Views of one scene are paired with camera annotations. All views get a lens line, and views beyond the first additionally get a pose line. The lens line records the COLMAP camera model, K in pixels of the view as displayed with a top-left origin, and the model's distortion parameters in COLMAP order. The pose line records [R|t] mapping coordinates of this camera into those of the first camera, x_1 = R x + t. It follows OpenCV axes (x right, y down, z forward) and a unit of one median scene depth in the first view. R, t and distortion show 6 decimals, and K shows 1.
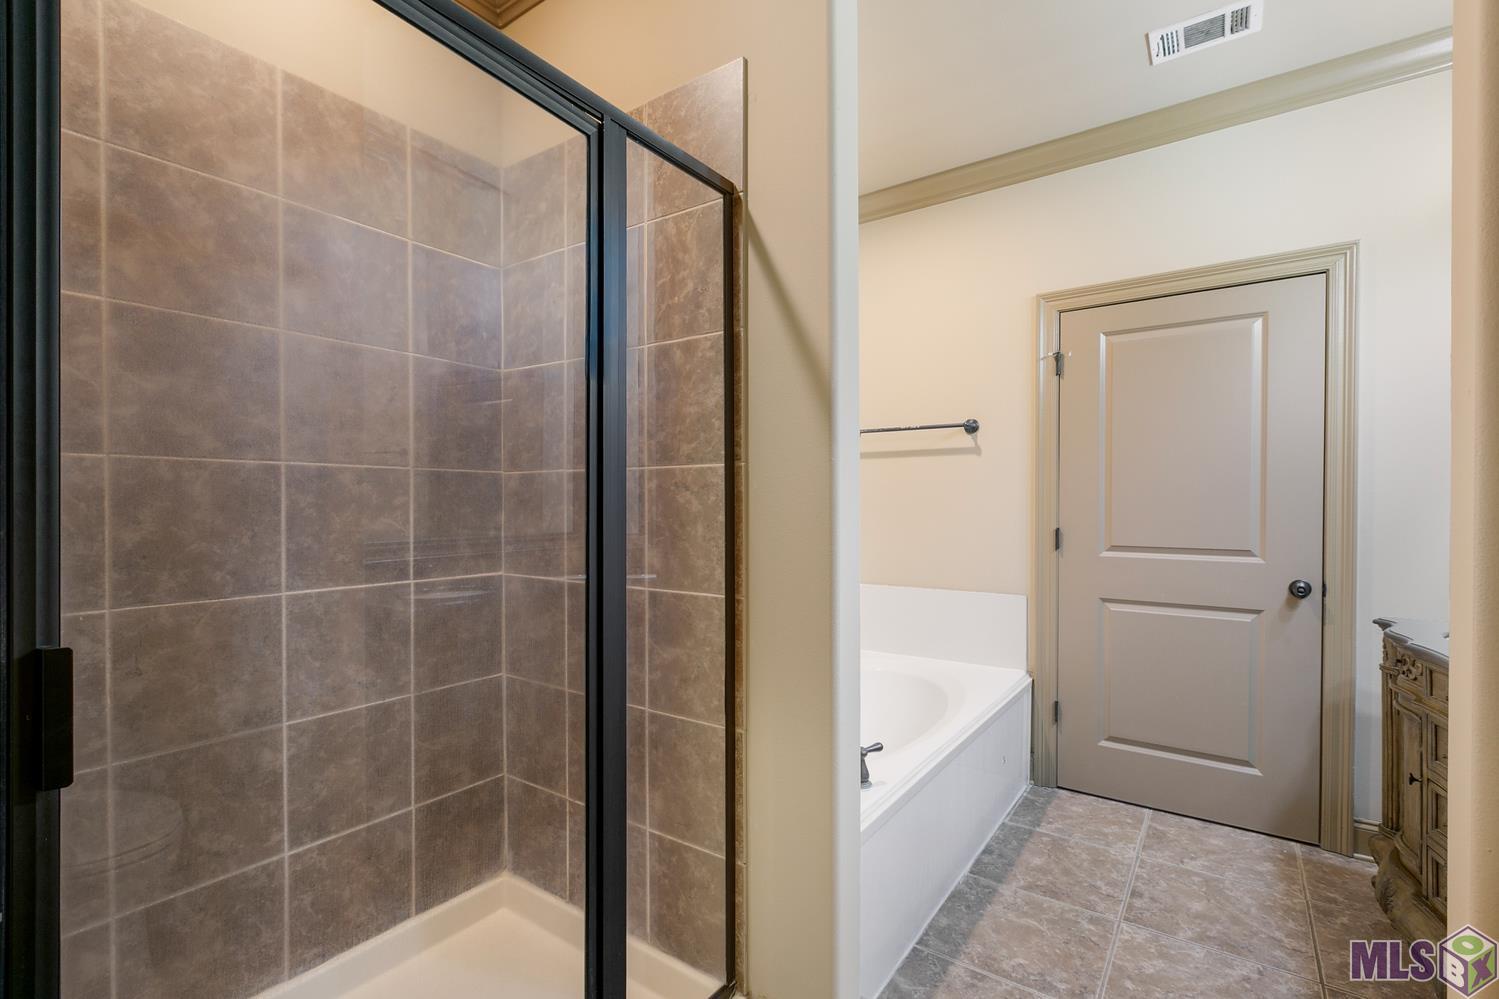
lens RADIAL K [[678.3, 0, 742.0], [0, 678.3, 507.2], [0, 0, 1]] dist [0.000845, -0.001568]
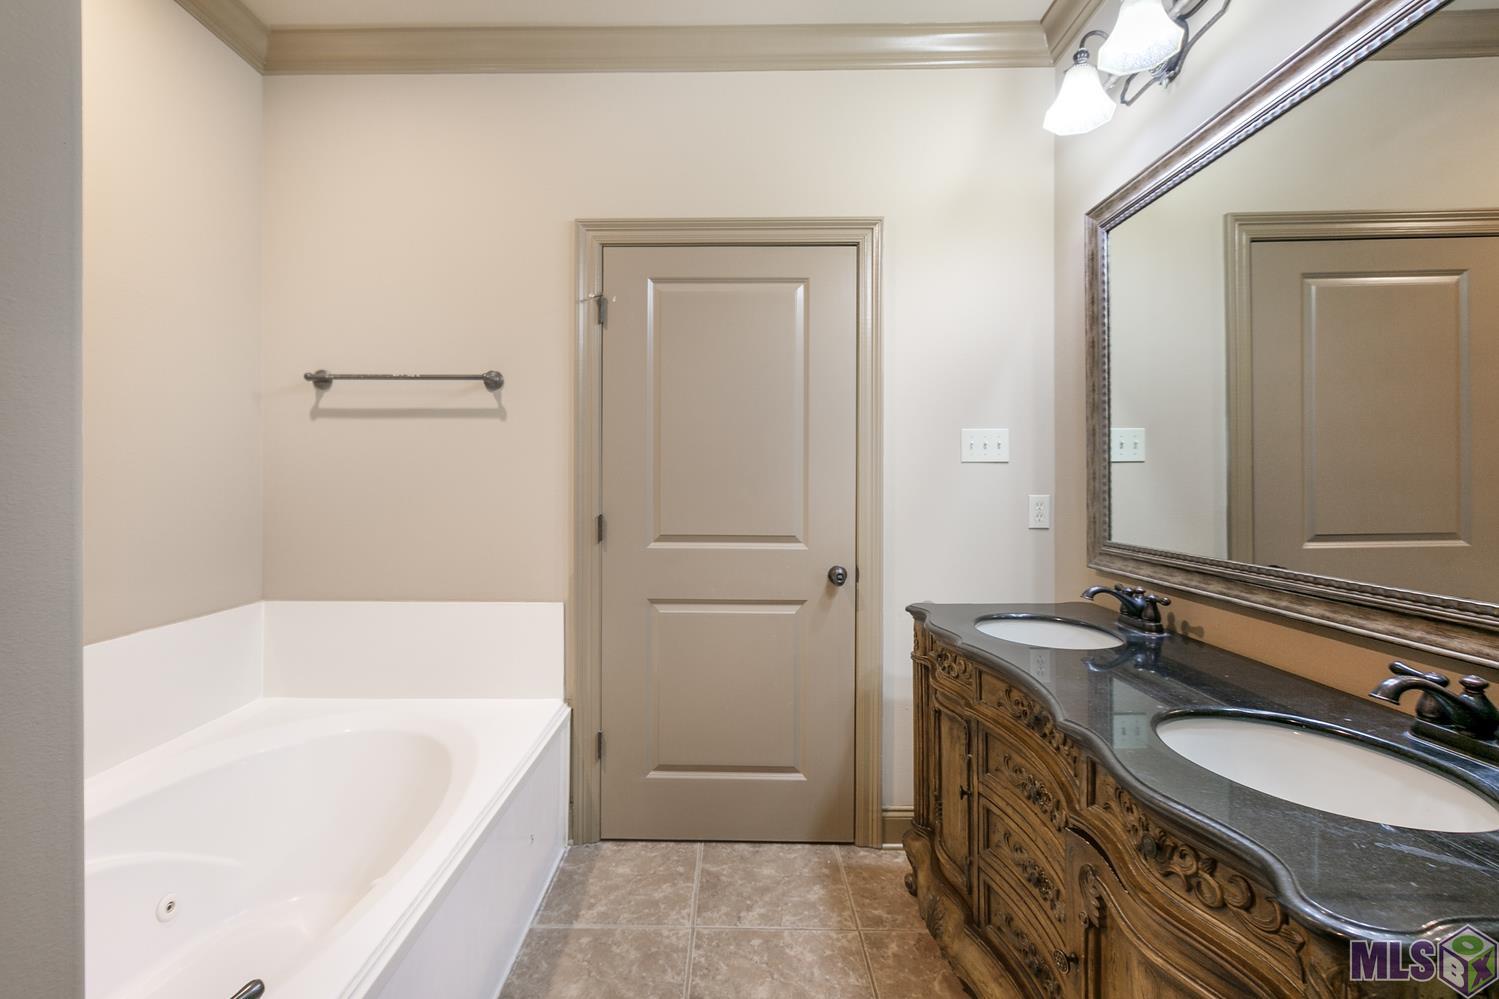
lens RADIAL K [[678.3, 0, 739.9], [0, 678.3, 488.5], [0, 0, 1]] dist [0.000845, -0.001568]
pose [[0.807159, -0.004294, 0.590319, 0.152114], [0.000760, 0.999980, 0.006234, -0.006320], [-0.590334, -0.004584, 0.807146, 0.311545]]
